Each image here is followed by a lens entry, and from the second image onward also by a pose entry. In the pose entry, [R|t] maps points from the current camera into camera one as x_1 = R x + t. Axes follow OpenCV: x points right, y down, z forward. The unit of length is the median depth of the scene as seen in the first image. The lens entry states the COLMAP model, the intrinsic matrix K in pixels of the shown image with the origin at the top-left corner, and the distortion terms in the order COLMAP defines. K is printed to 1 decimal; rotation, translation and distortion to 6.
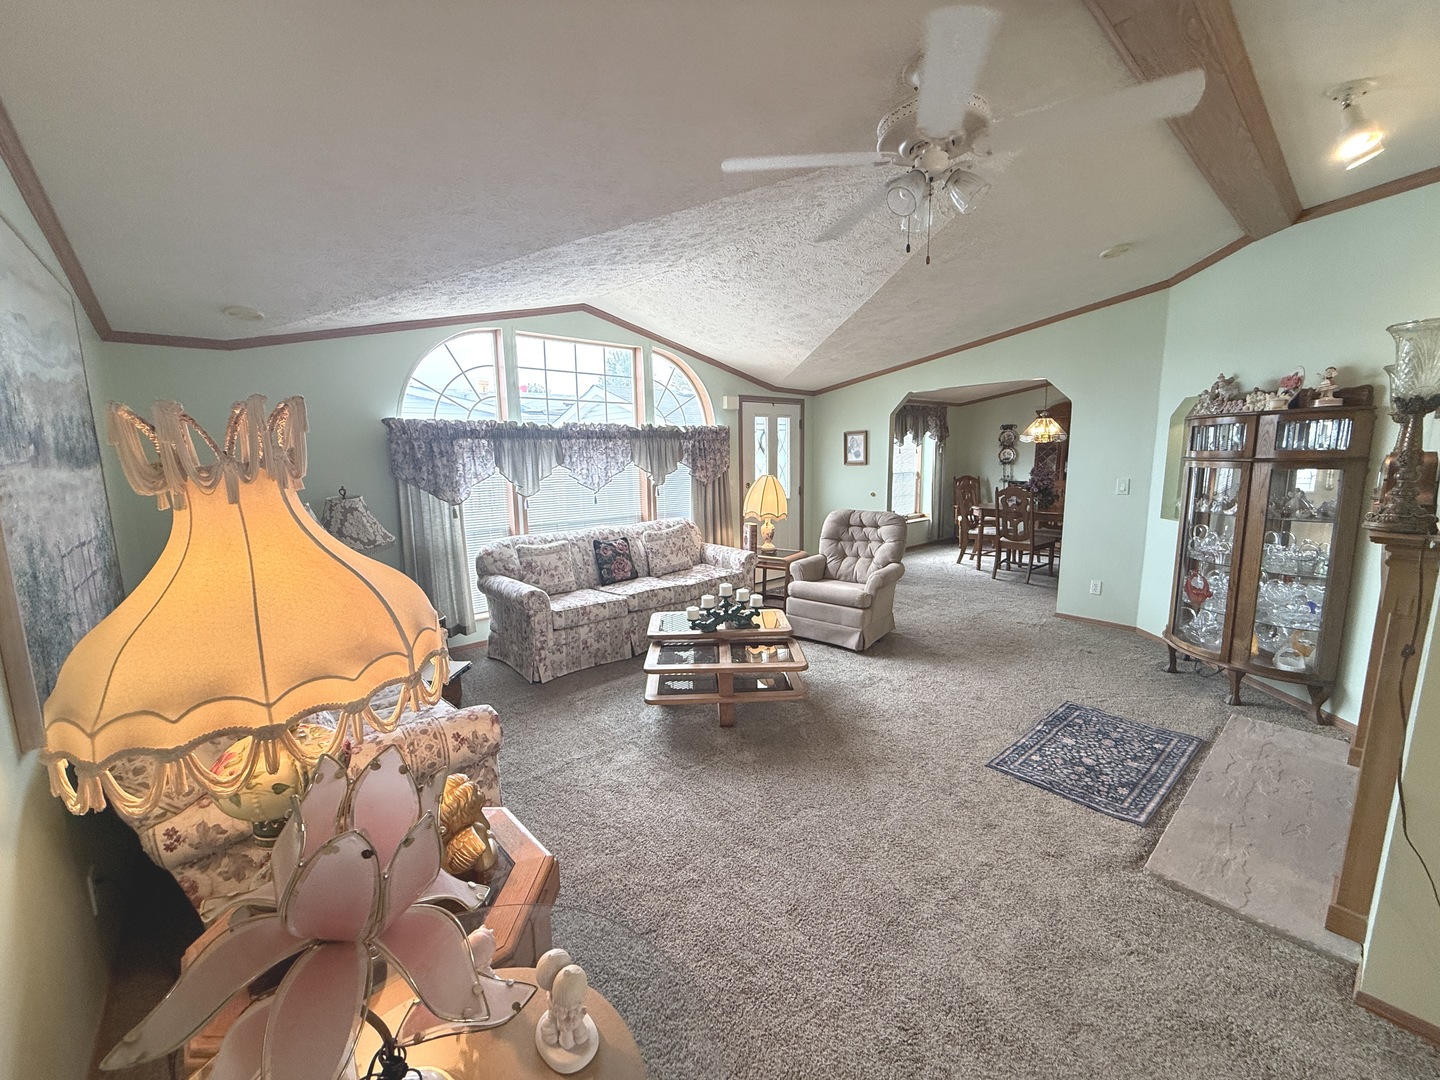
lens RADIAL K [[575.1, 0, 712.5], [0, 575.1, 541.5], [0, 0, 1]] dist [-0.001536, 0.000461]
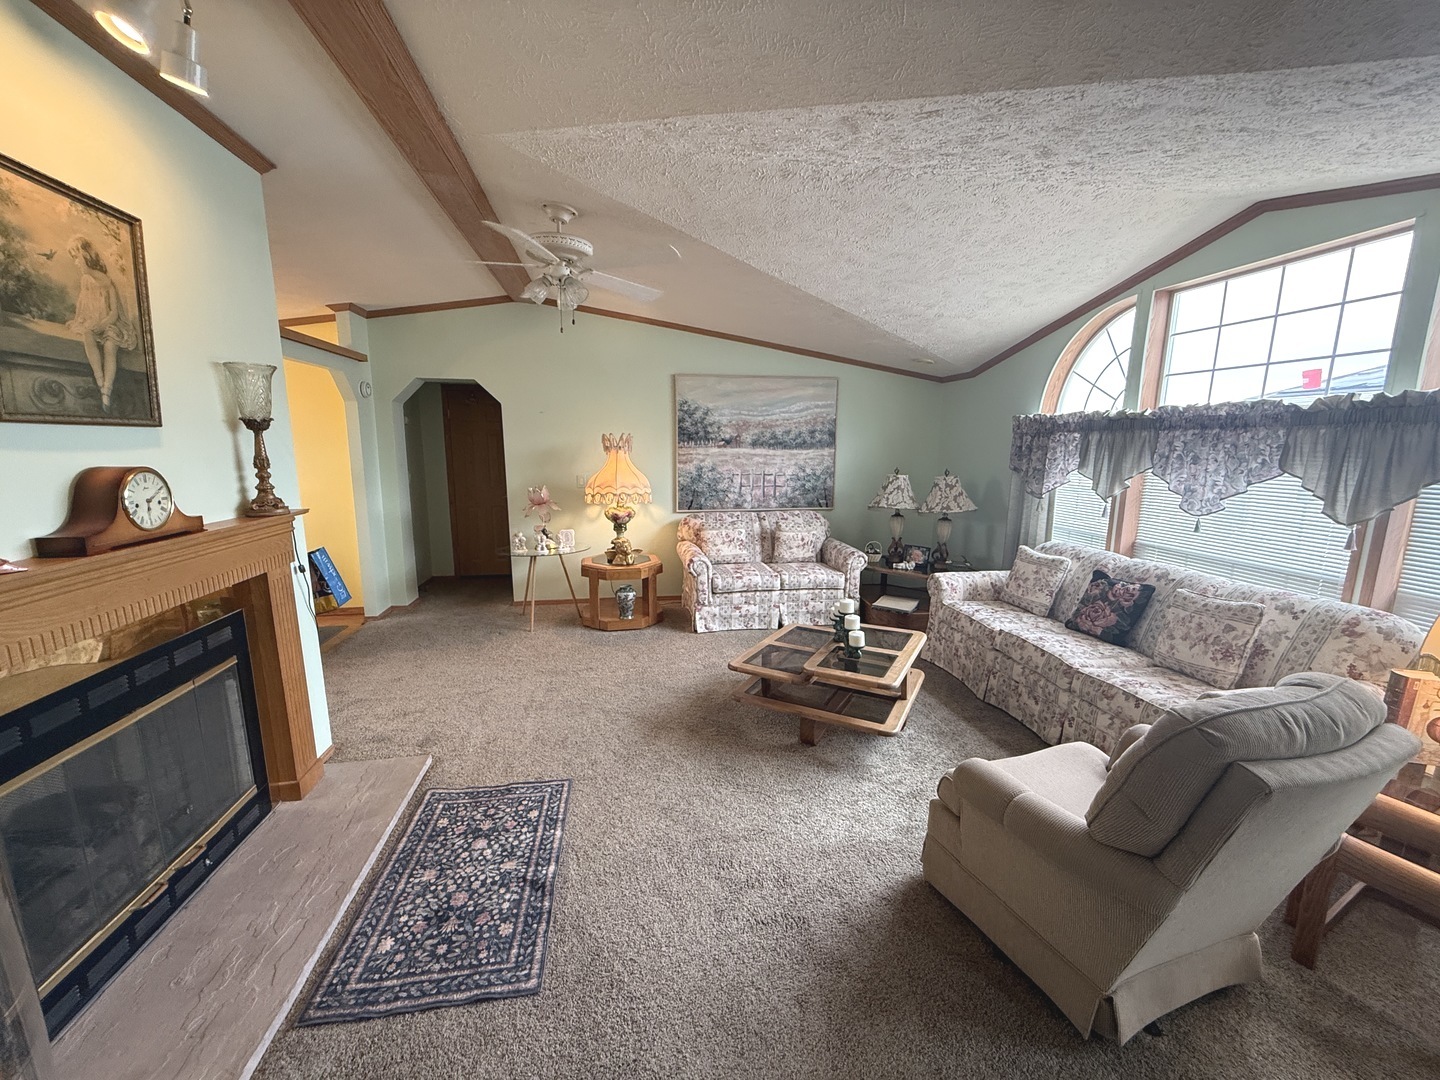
lens RADIAL K [[575.1, 0, 716.2], [0, 575.1, 537.3], [0, 0, 1]] dist [-0.001536, 0.000461]
pose [[-0.517884, 0.152204, -0.841802, 0.624063], [-0.129223, 0.958834, 0.252863, -0.156928], [0.845634, 0.239734, -0.476897, 0.889058]]
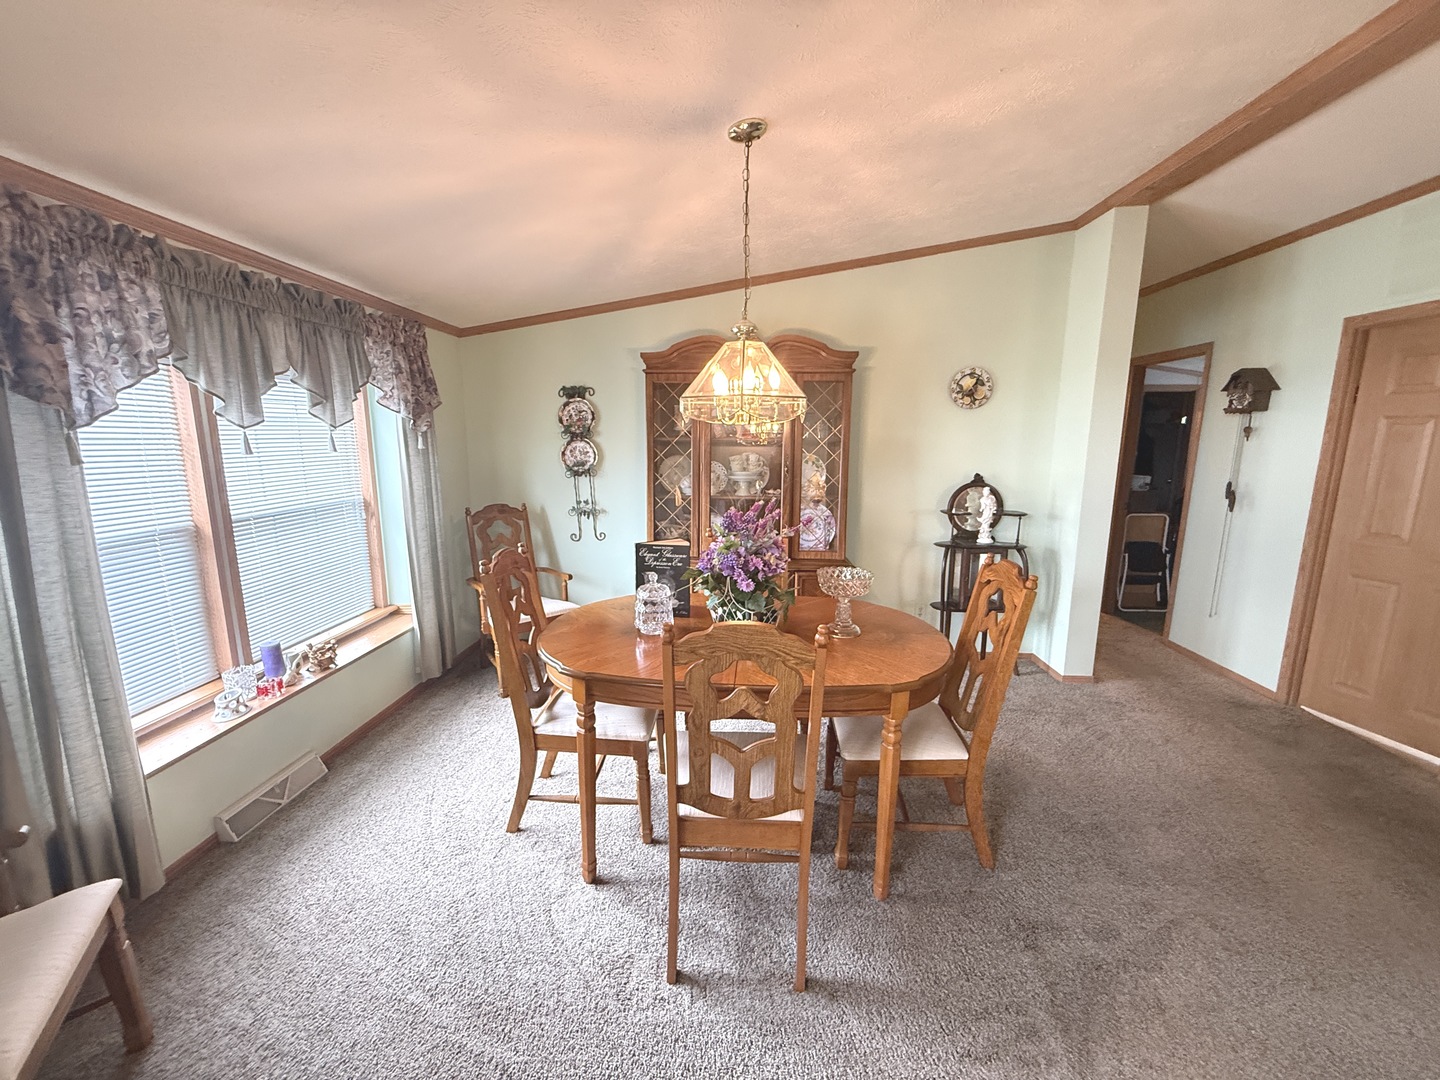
lens RADIAL K [[575.1, 0, 716.7], [0, 575.1, 539.2], [0, 0, 1]] dist [-0.001536, 0.000461]
pose [[0.696359, -0.104642, 0.710024, 0.474019], [0.093350, 0.994115, 0.054957, -0.179839], [-0.711597, 0.028011, 0.702029, 1.105046]]
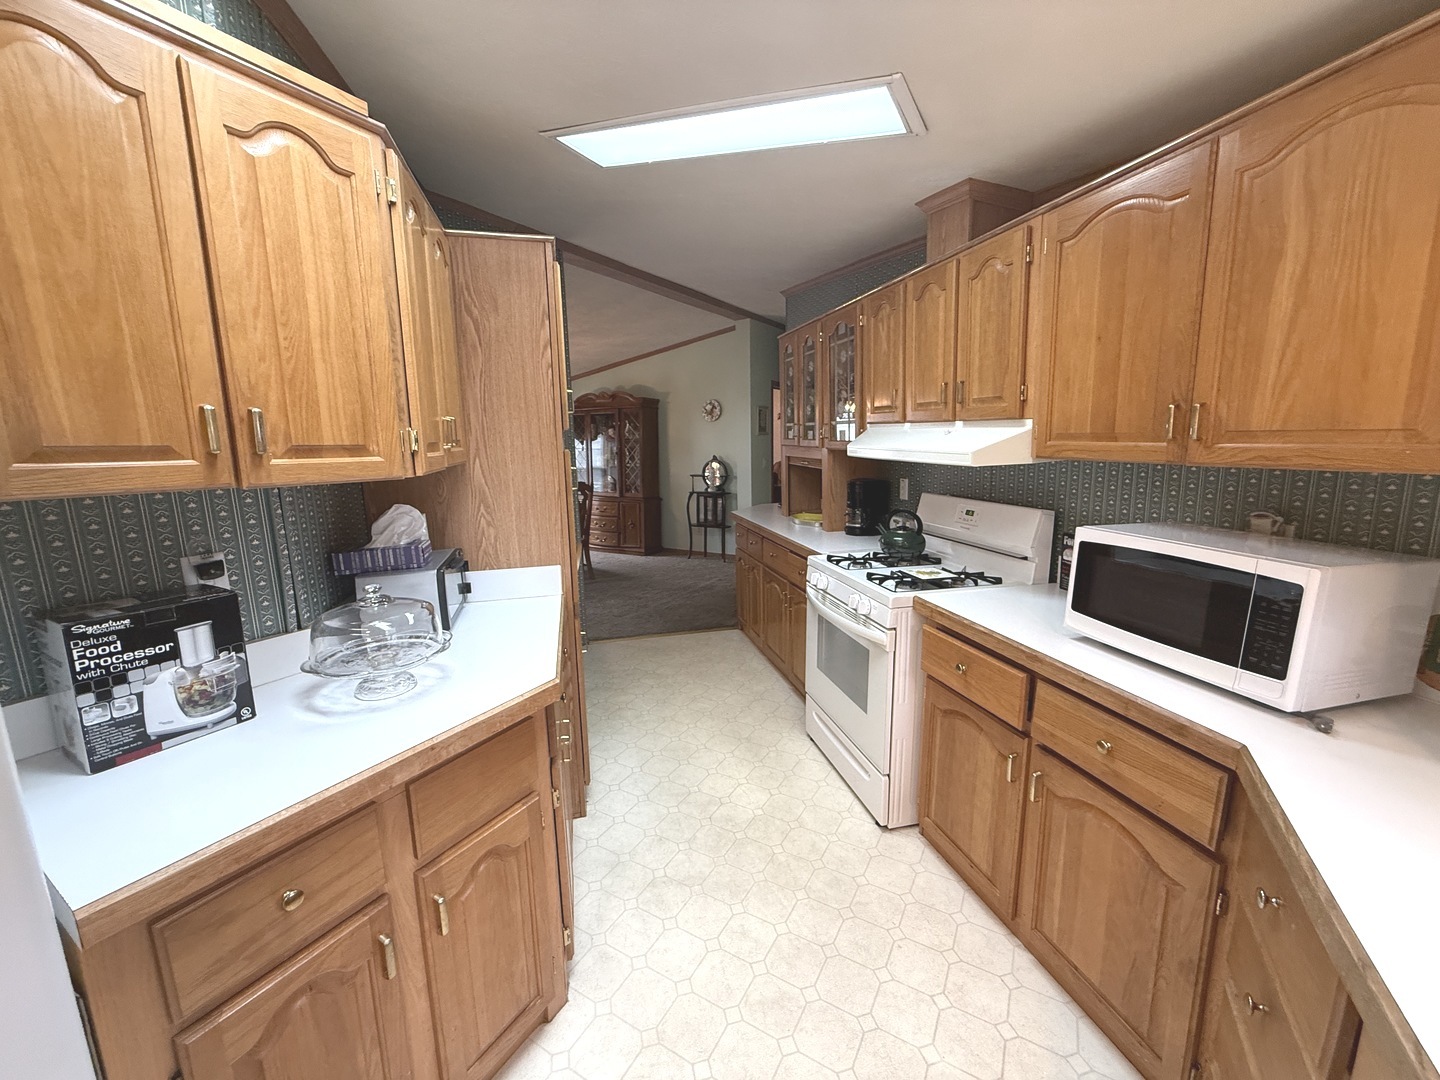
lens RADIAL K [[575.1, 0, 718.2], [0, 575.1, 541.3], [0, 0, 1]] dist [-0.001536, 0.000461]
pose [[0.945268, -0.056312, 0.321400, 0.800667], [0.050583, 0.998377, 0.026154, -0.013163], [-0.322351, -0.008465, 0.946582, 0.017152]]
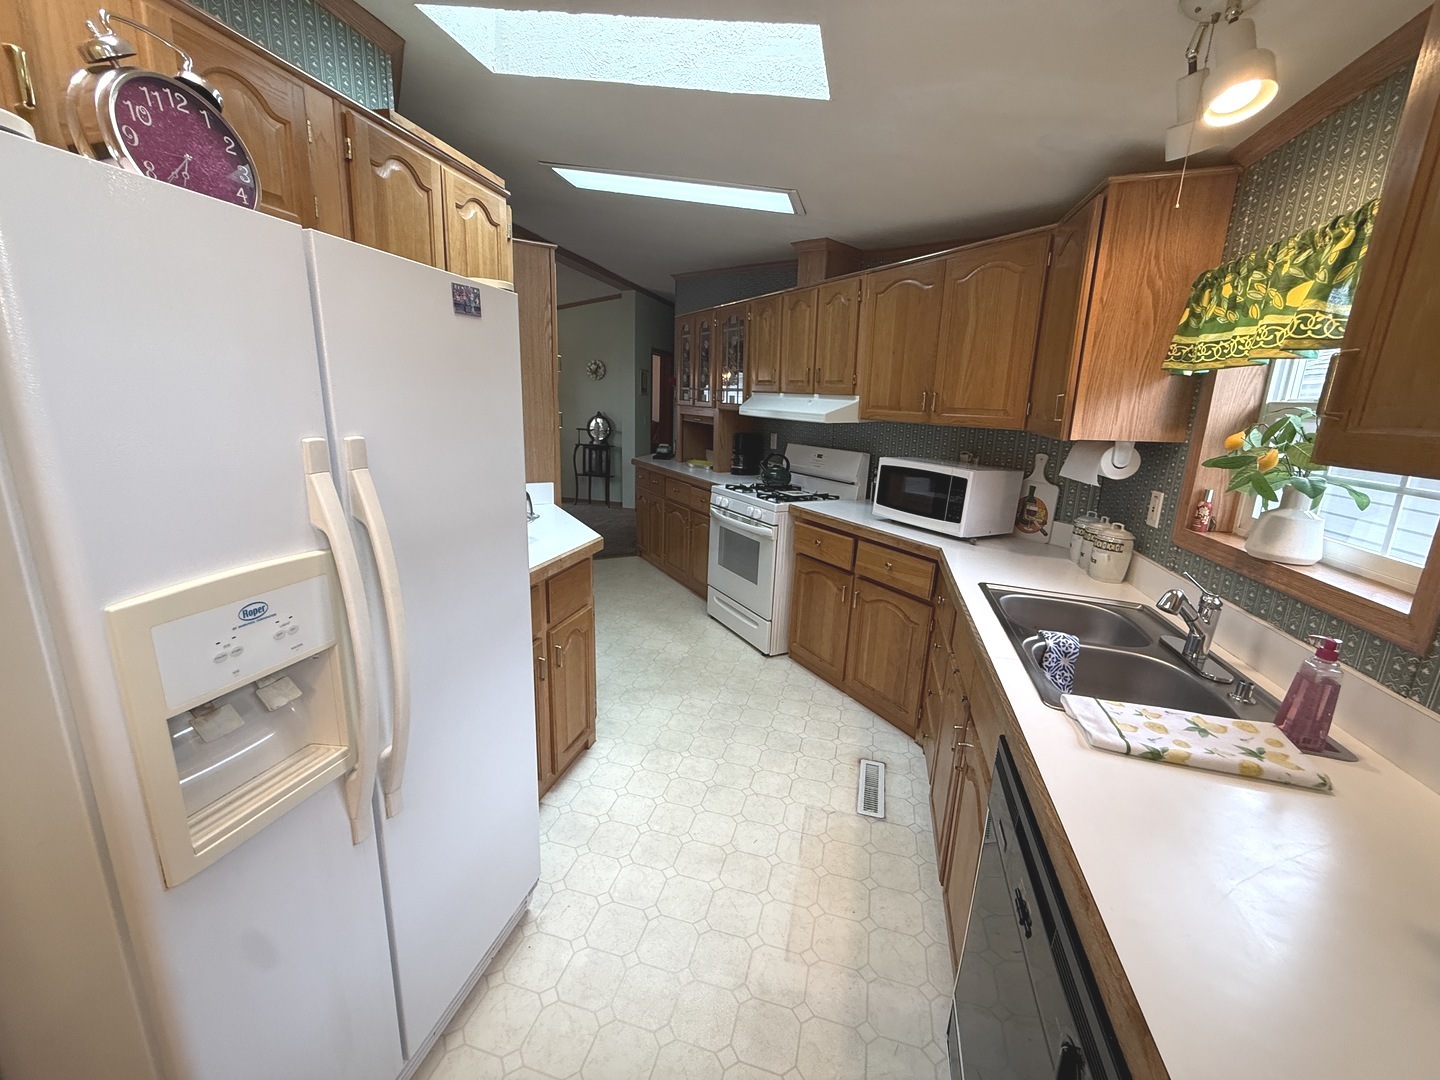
lens RADIAL K [[575.1, 0, 717.5], [0, 575.1, 543.8], [0, 0, 1]] dist [-0.001536, 0.000461]
pose [[0.827506, -0.087909, 0.554533, 0.620691], [0.035113, 0.993836, 0.105153, 0.018121], [-0.560358, -0.067543, 0.825492, -0.143269]]
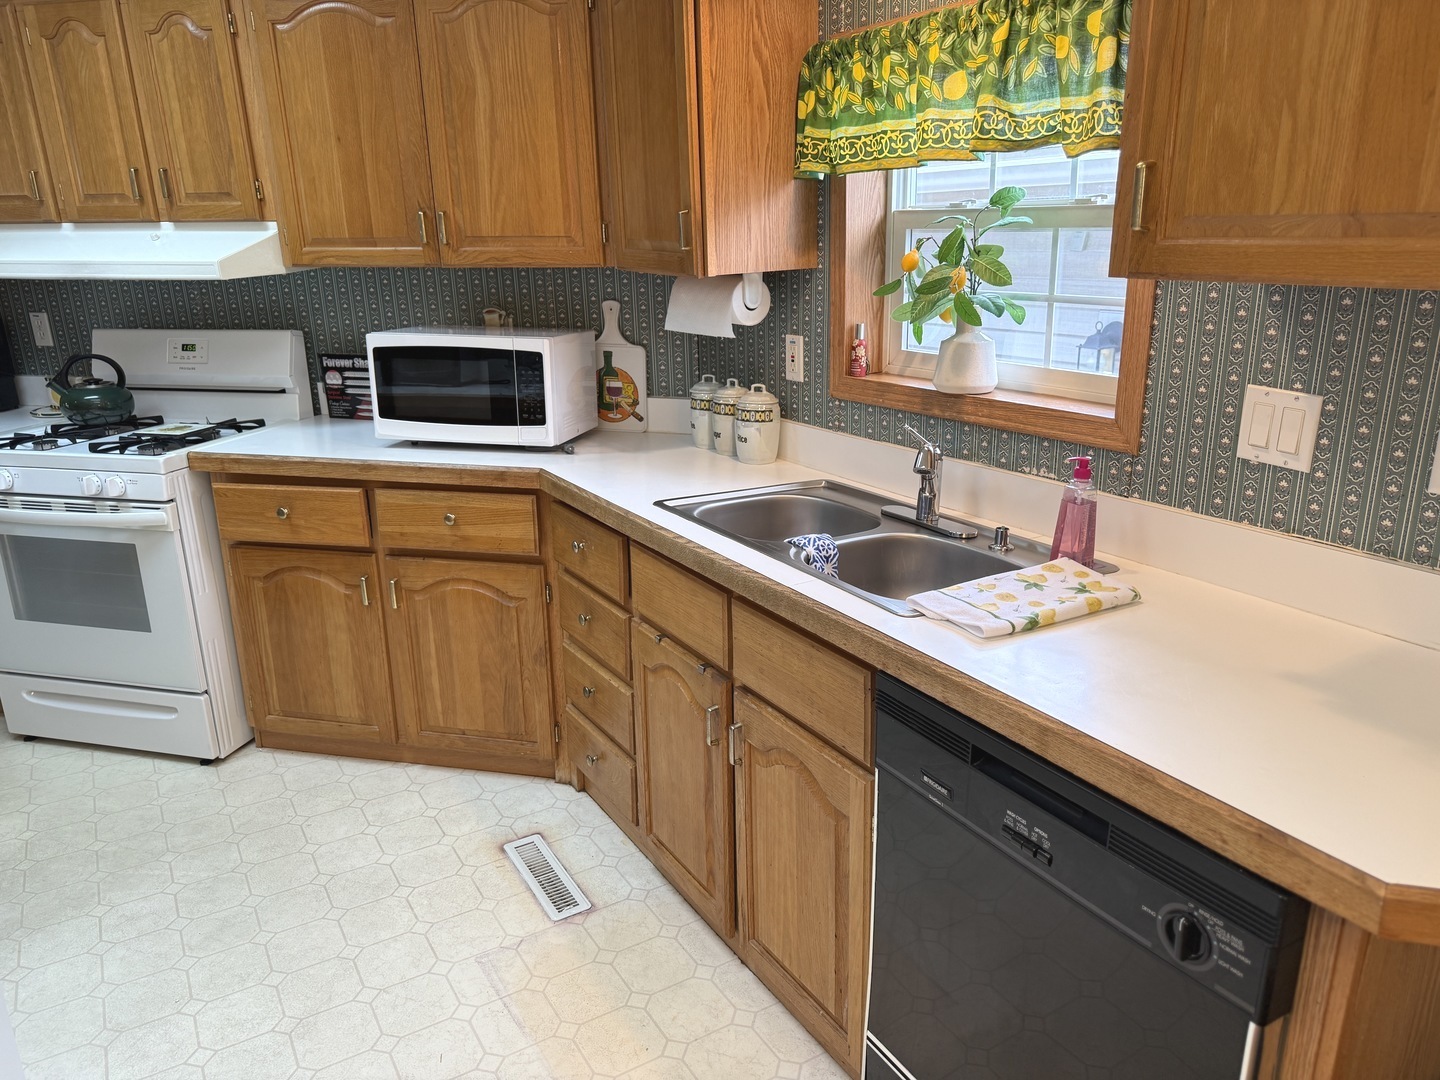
lens RADIAL K [[1015.5, 0, 721.0], [0, 1015.5, 550.6], [0, 0, 1]] dist [0.035819, -0.046396]
pose [[0.155042, -0.279501, 0.947545, 0.542574], [0.162745, 0.953265, 0.254559, 0.000018], [-0.974411, 0.114741, 0.193284, -0.035061]]
